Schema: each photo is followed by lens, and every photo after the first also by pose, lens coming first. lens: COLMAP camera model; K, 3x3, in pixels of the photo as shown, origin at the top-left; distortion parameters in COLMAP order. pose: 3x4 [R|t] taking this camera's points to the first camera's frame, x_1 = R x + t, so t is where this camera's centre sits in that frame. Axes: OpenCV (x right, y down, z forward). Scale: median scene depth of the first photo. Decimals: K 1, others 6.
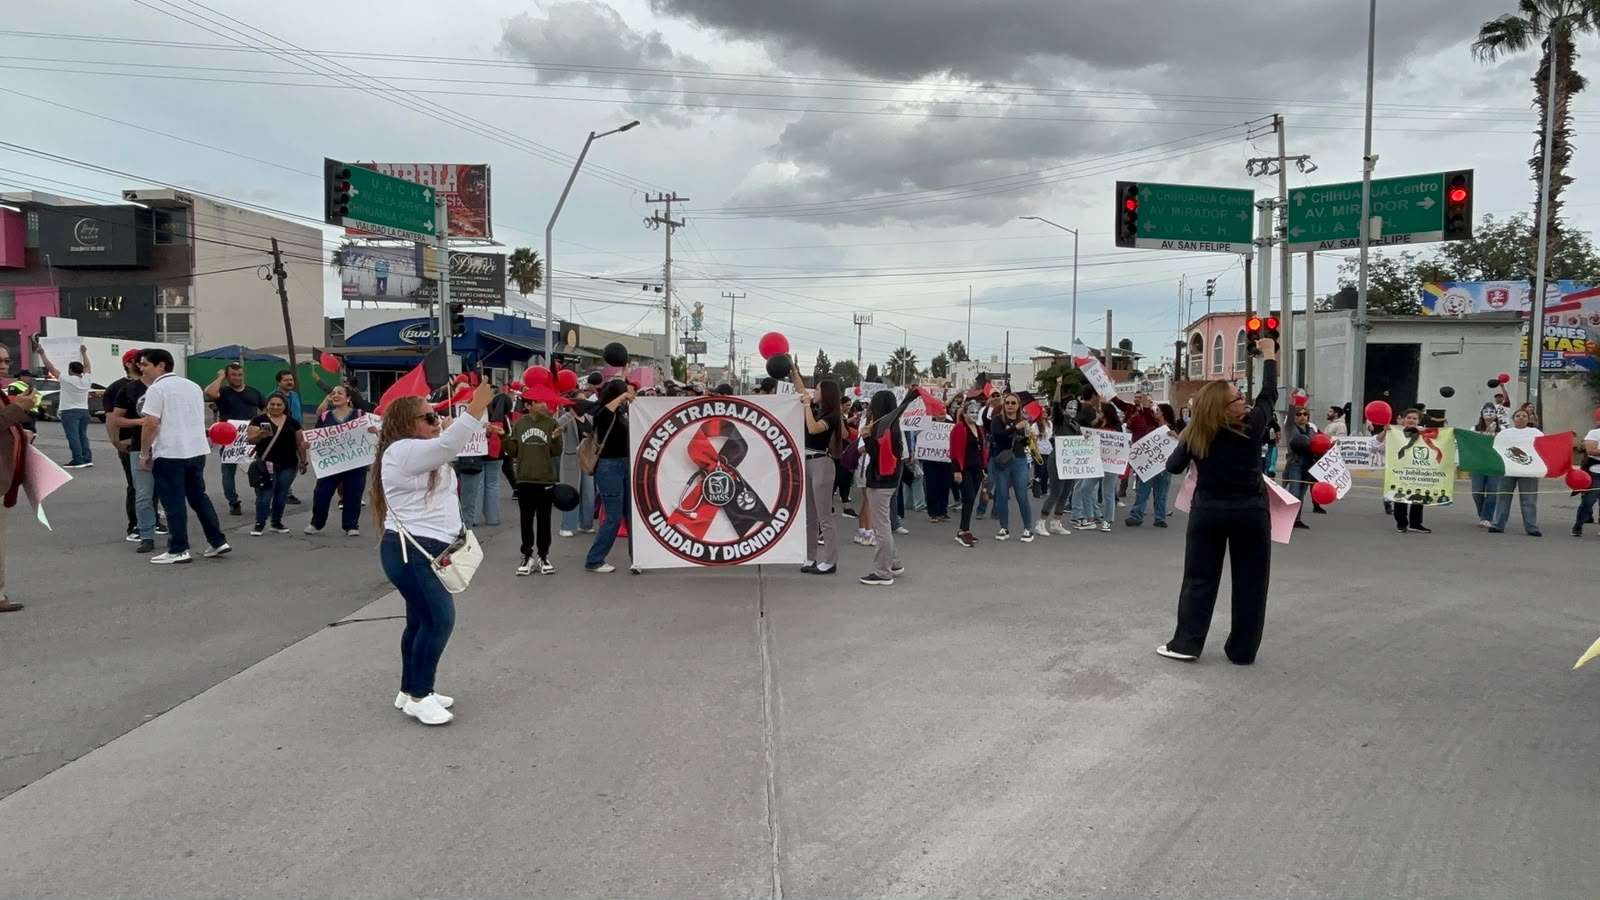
lens RADIAL K [[899.8, 0, 794.6], [0, 899.8, 451.7], [0, 0, 1]] dist [-0.004011, 0.005475]
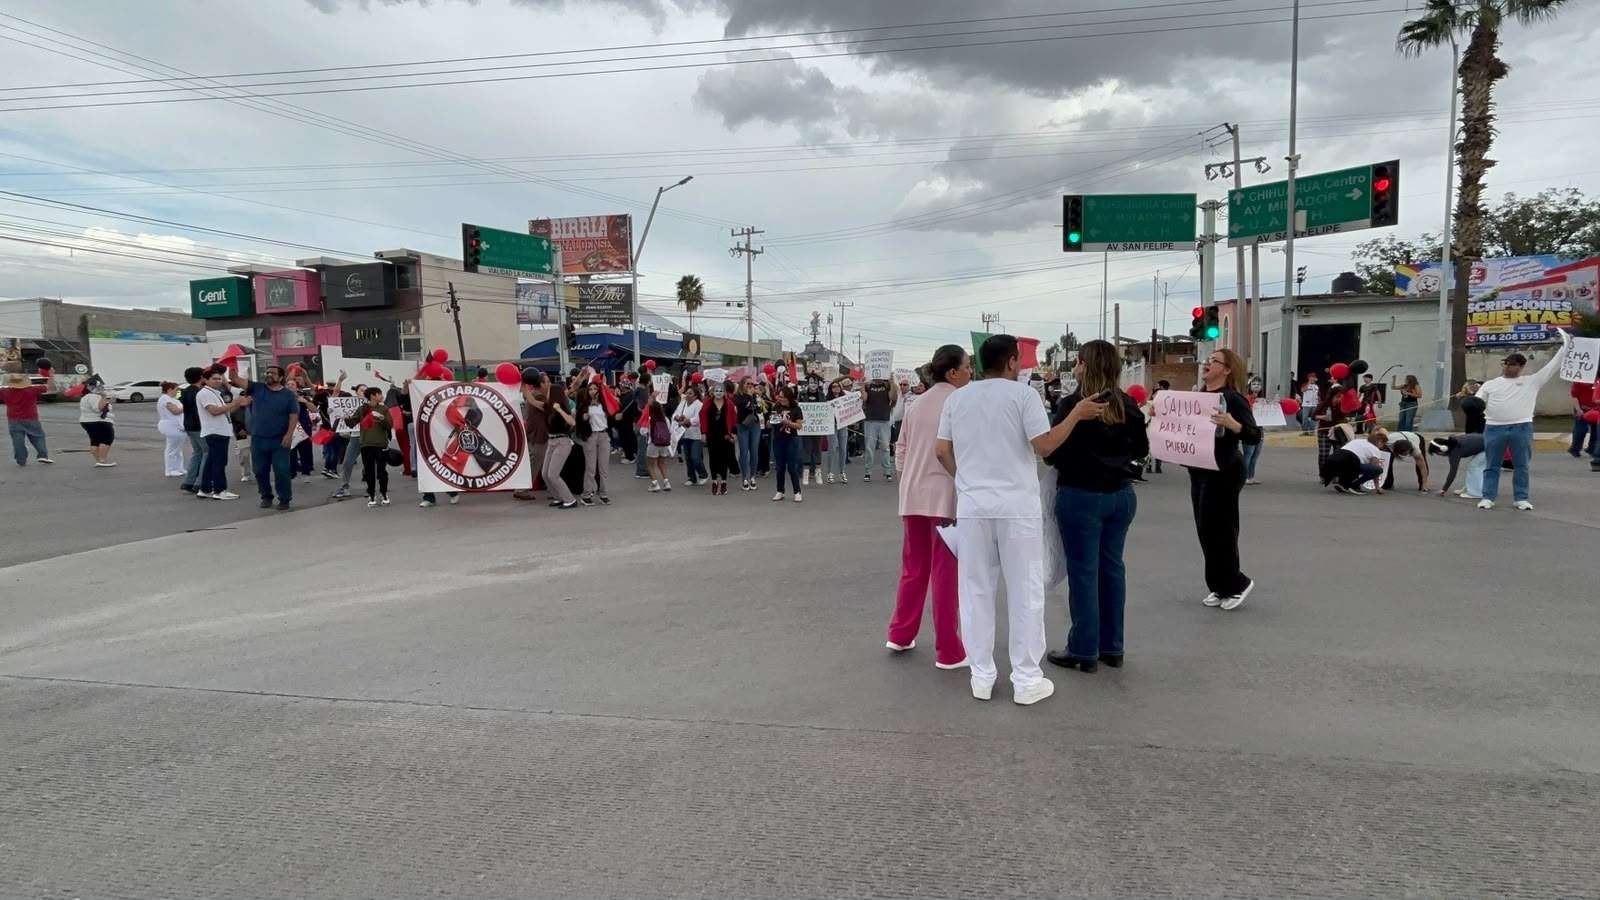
lens RADIAL K [[756.2, 0, 801.6], [0, 756.2, 446.1], [0, 0, 1]] dist [-0.003022, 0.006333]
pose [[0.979379, -0.010998, -0.201732, 0.187565], [0.014010, 0.999811, 0.013508, 0.005866], [0.201546, -0.016056, 0.979348, -0.032204]]
